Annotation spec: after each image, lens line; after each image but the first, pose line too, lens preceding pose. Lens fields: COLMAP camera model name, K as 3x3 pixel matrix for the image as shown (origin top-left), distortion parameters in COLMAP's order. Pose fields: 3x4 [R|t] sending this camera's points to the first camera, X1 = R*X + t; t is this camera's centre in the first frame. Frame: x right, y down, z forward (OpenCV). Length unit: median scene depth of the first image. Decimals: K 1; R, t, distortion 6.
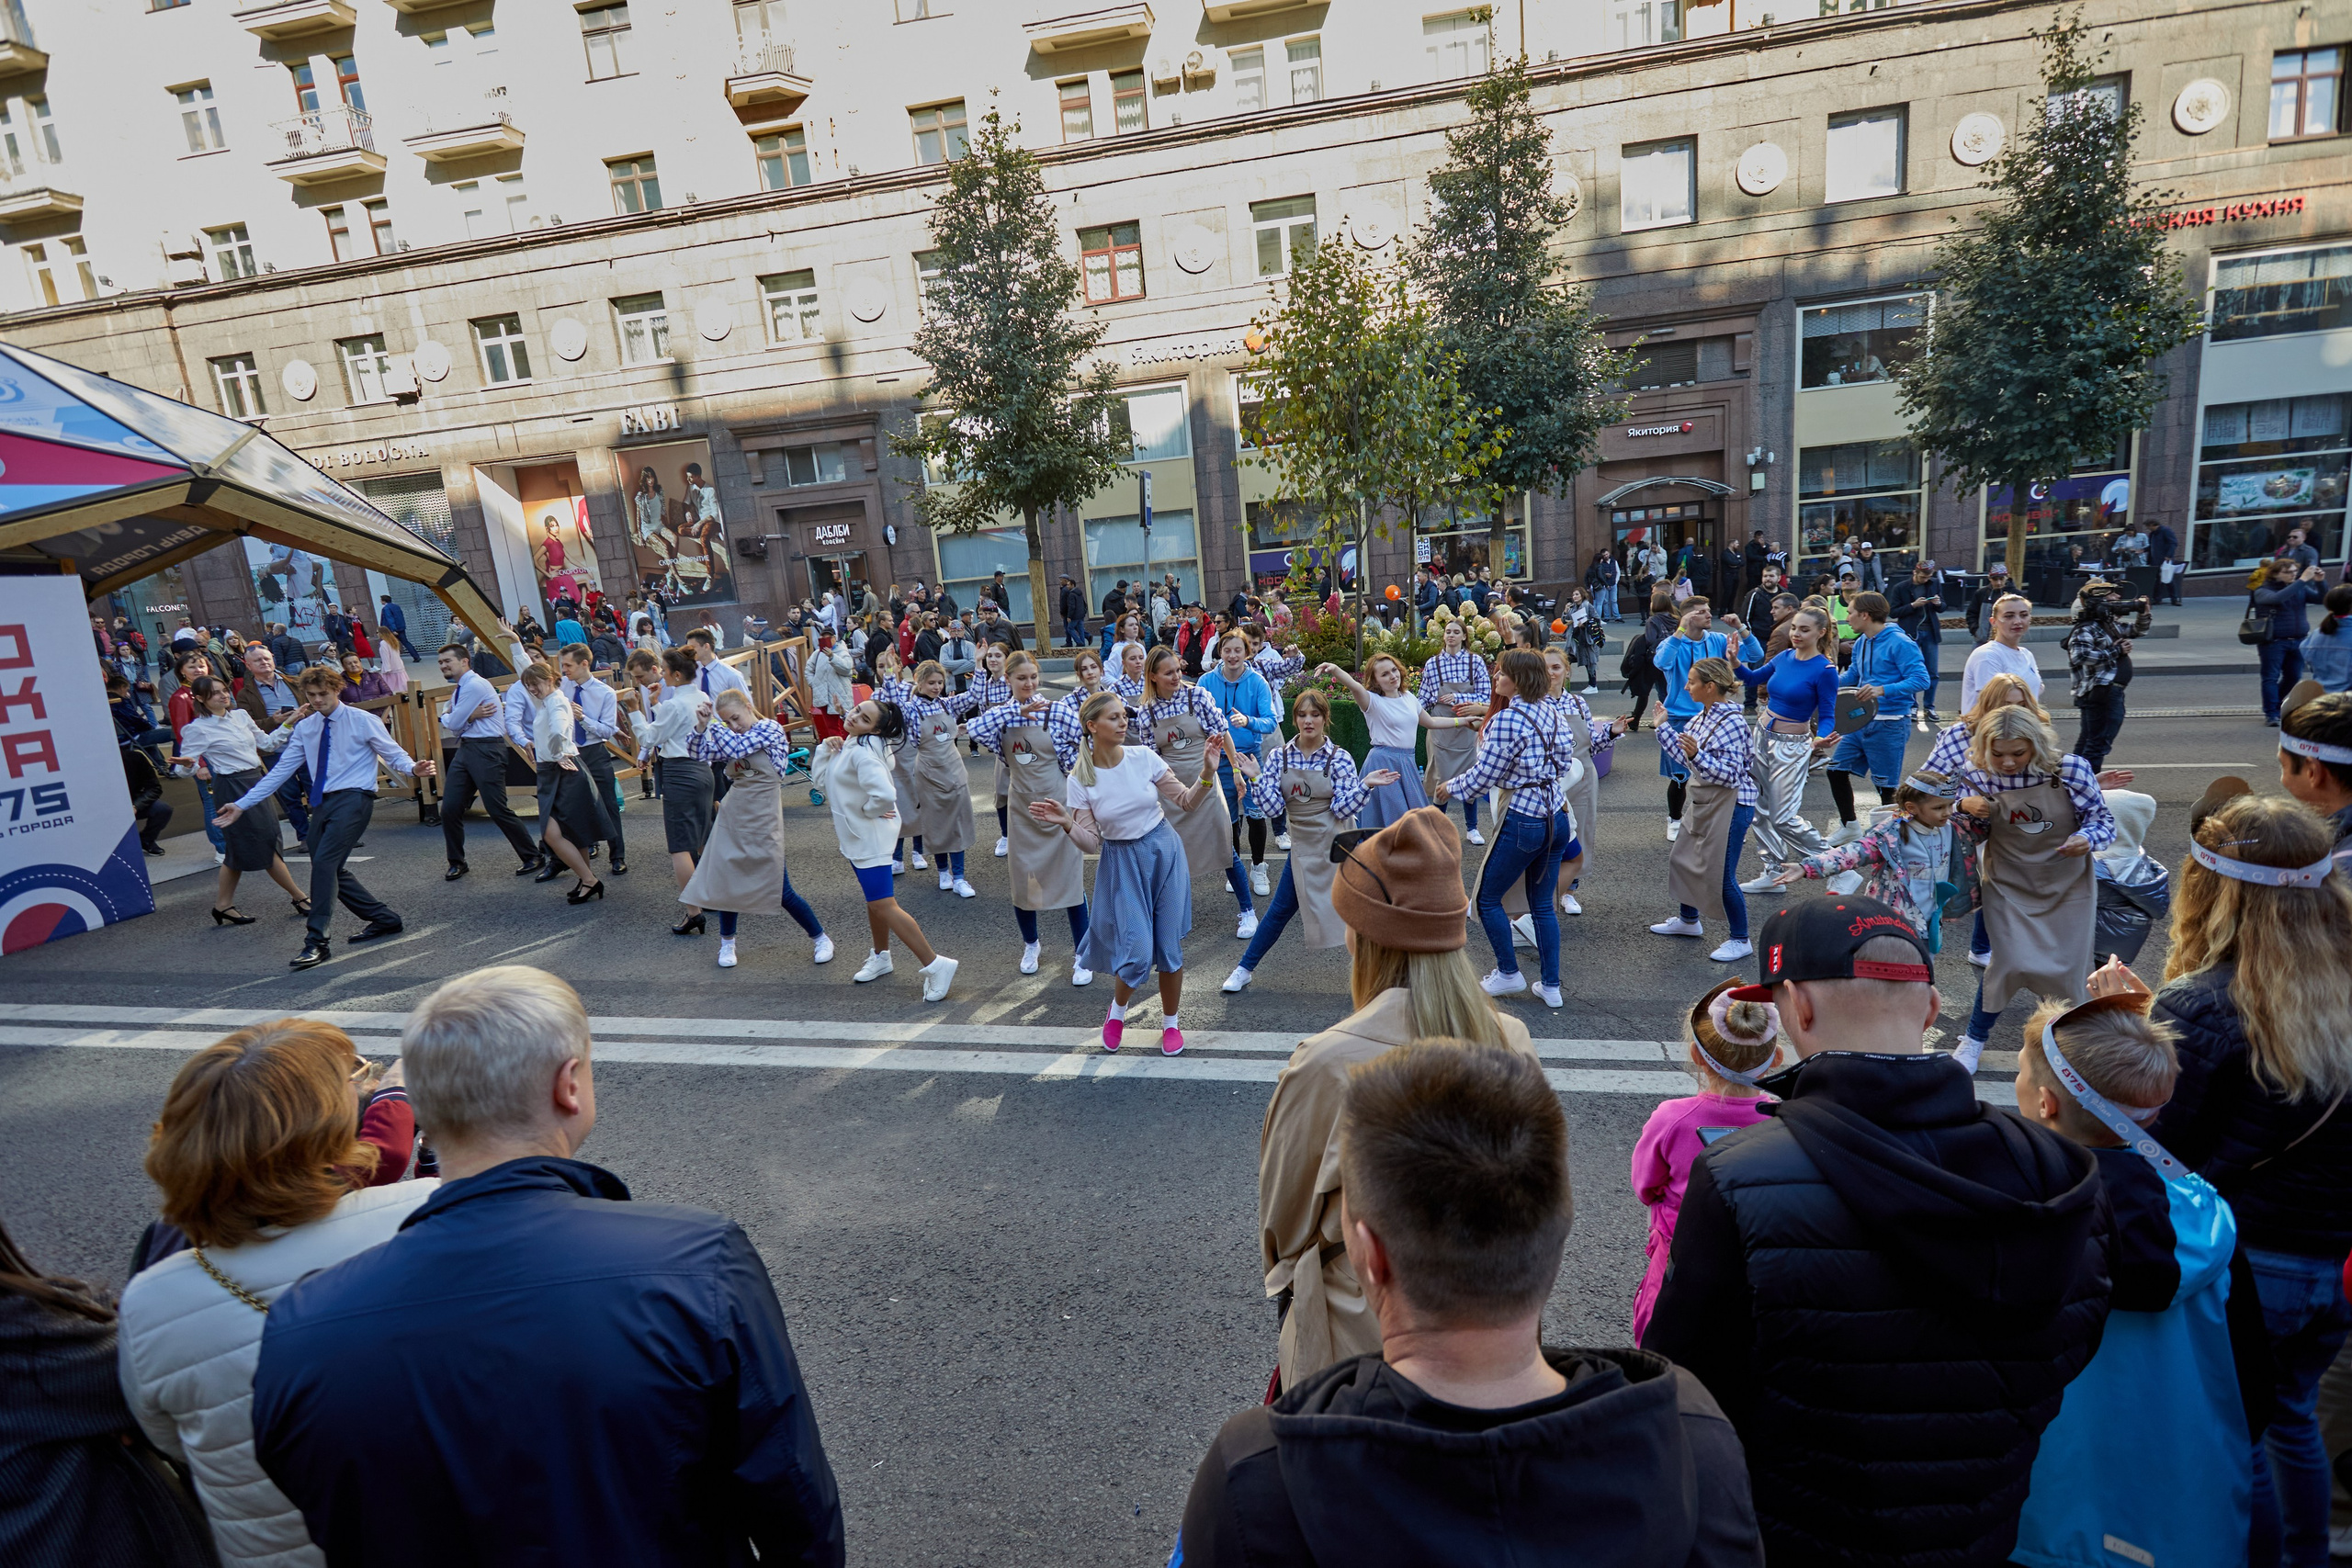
lens RADIAL K [[1134.3, 0, 1190.0], [0, 1134.3, 781.7], [0, 0, 1]] dist [0.001543, -0.001268]
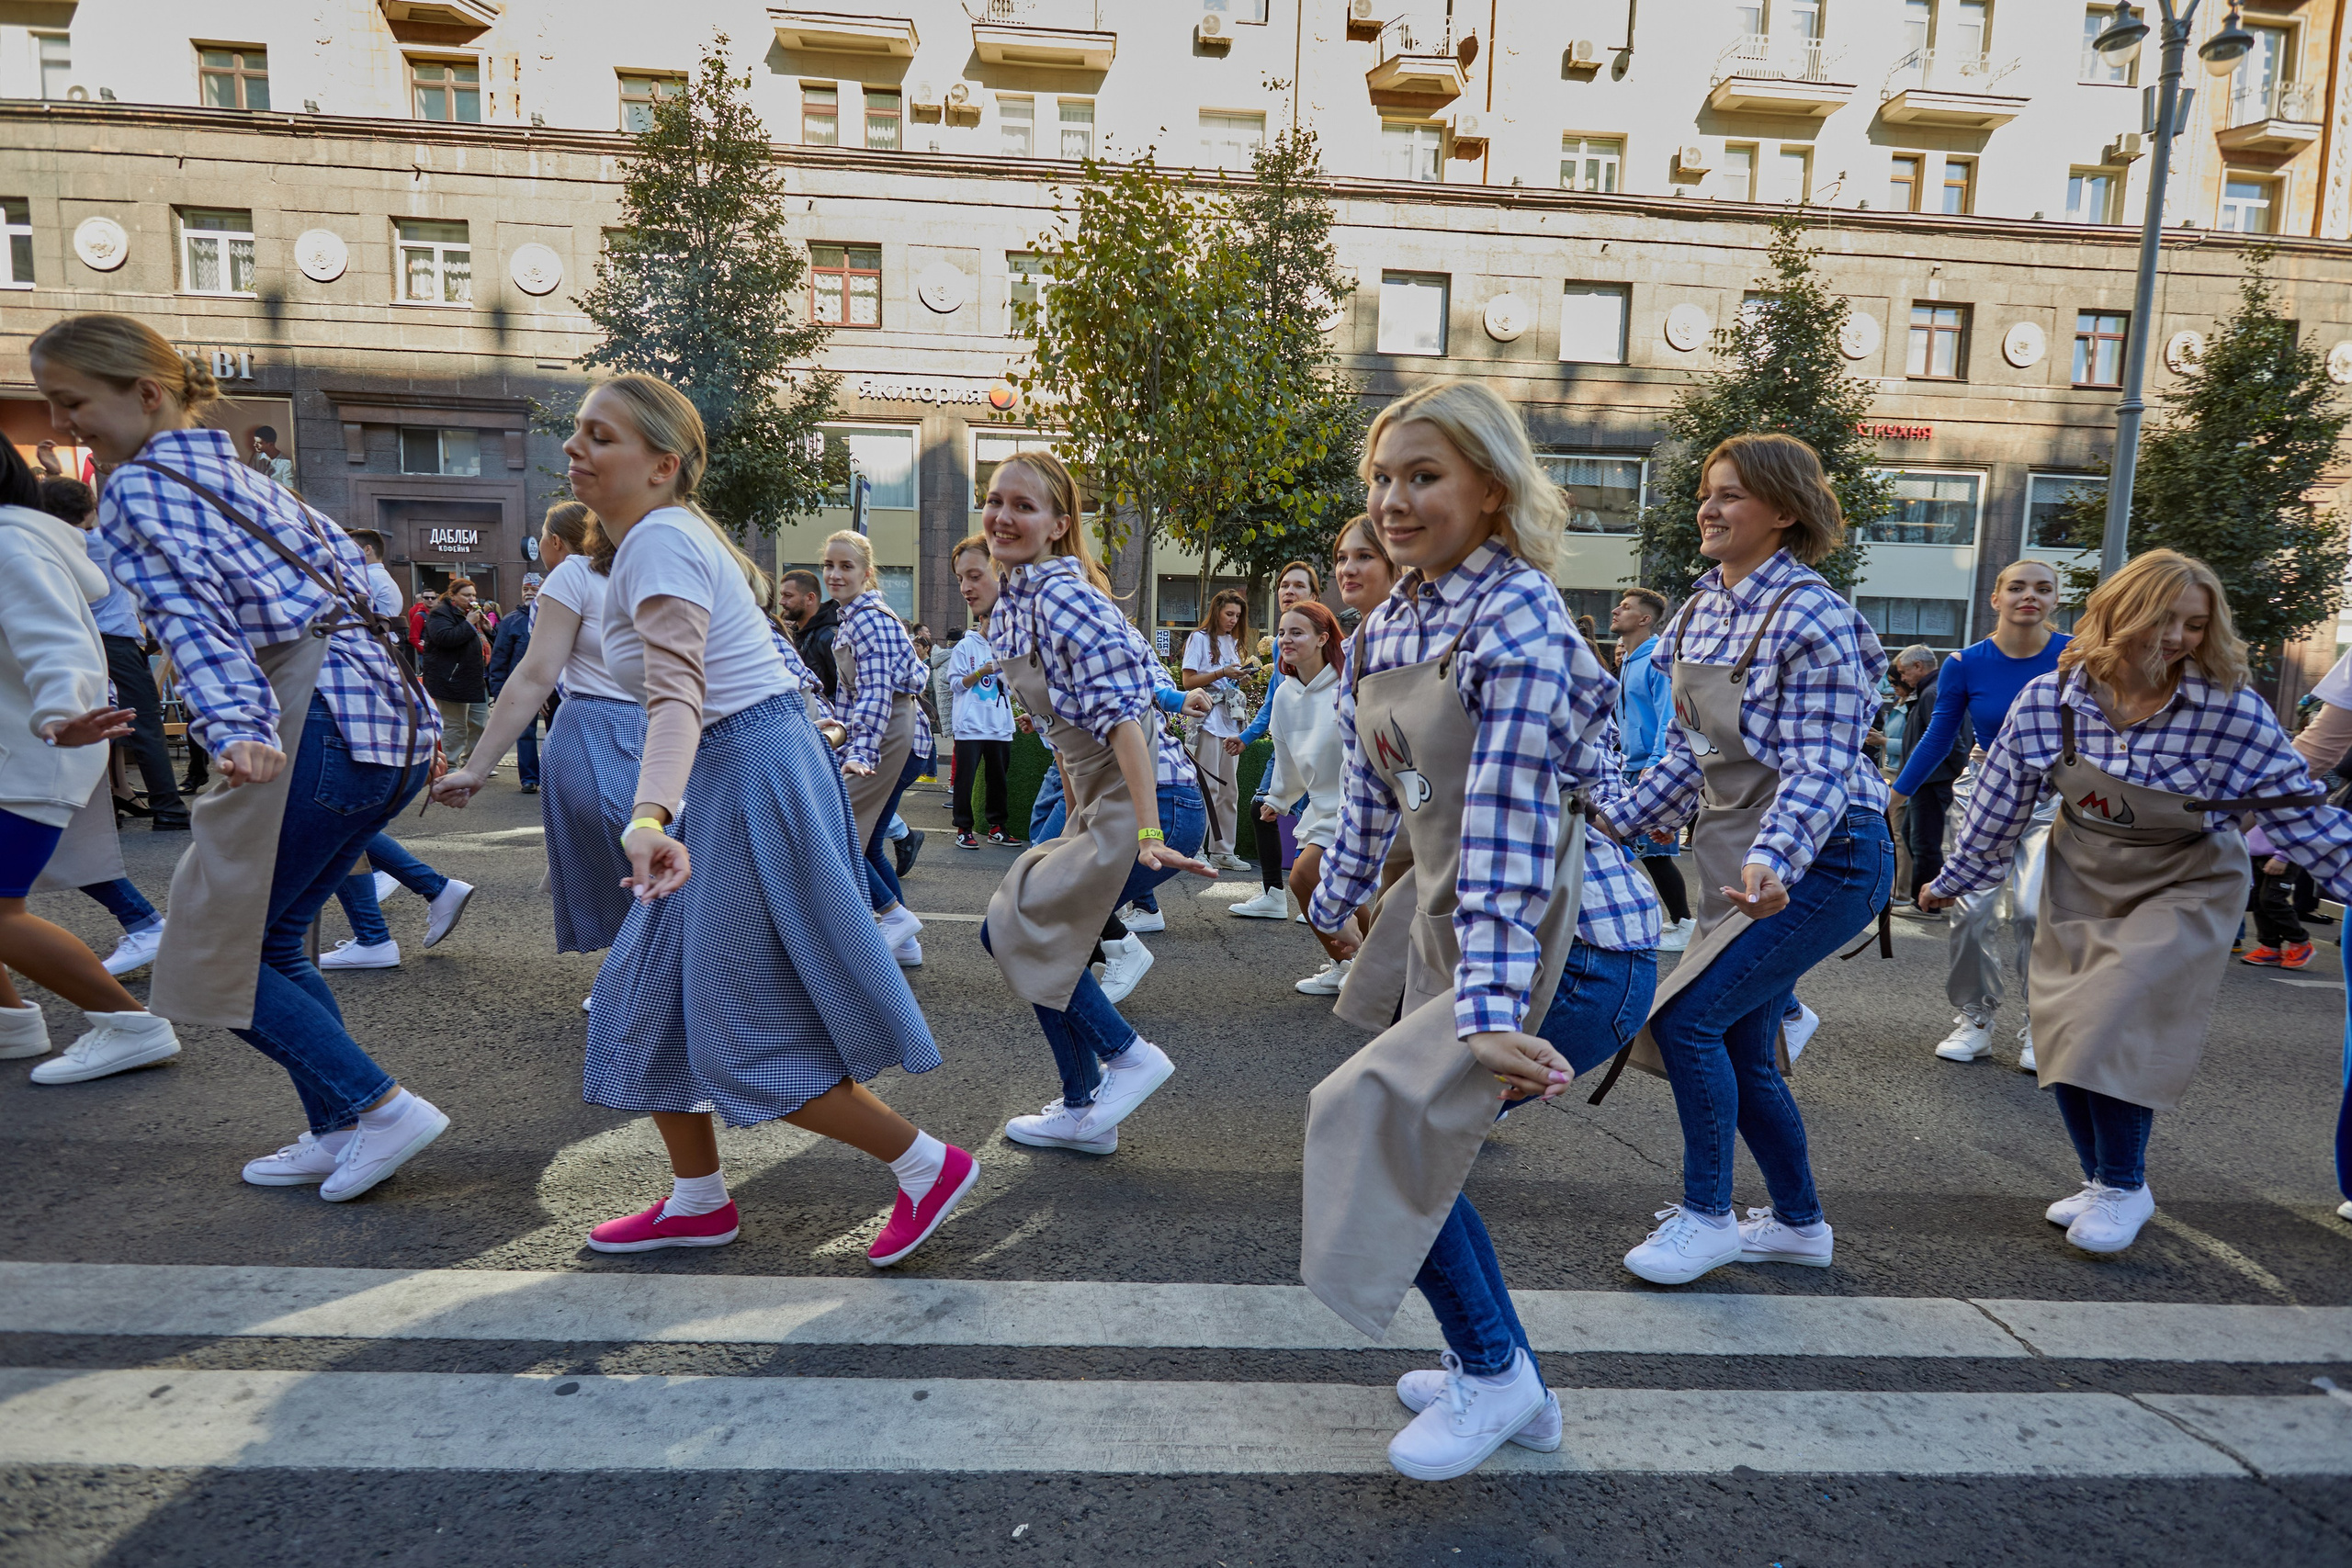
lens RADIAL K [[1139.6, 0, 1185.2], [0, 1139.6, 780.4], [0, 0, 1]] dist [0.009399, -0.005304]
pose [[0.963494, 0.090429, 0.251997, -0.002748], [-0.061894, 0.990968, -0.118960, 0.018917], [-0.260479, 0.099020, 0.960388, 0.109237]]
